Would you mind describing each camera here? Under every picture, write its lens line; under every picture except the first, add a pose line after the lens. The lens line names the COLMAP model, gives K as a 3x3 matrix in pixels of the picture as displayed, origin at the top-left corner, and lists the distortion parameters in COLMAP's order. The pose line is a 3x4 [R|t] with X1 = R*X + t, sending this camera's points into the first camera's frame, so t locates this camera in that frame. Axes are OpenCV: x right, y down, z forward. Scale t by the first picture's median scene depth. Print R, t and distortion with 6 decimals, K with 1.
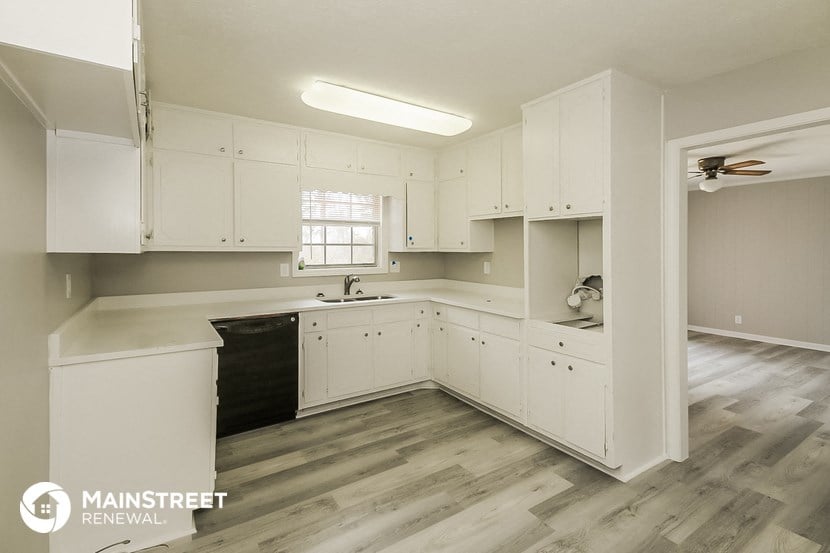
lens RADIAL K [[410.0, 0, 389.4], [0, 410.0, 248.3], [0, 0, 1]] dist [0.017120, -0.003887]
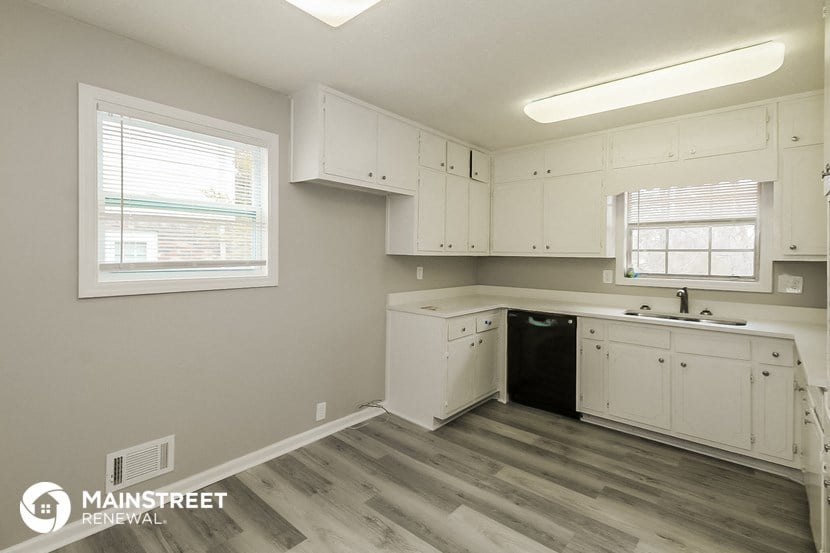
lens RADIAL K [[410.0, 0, 406.9], [0, 410.0, 258.6], [0, 0, 1]] dist [0.017120, -0.003887]
pose [[0.231818, 0.010832, -0.972699, 0.665158], [-0.007472, 0.999928, 0.009354, 0.004307], [0.972730, 0.005100, 0.231883, 0.337132]]
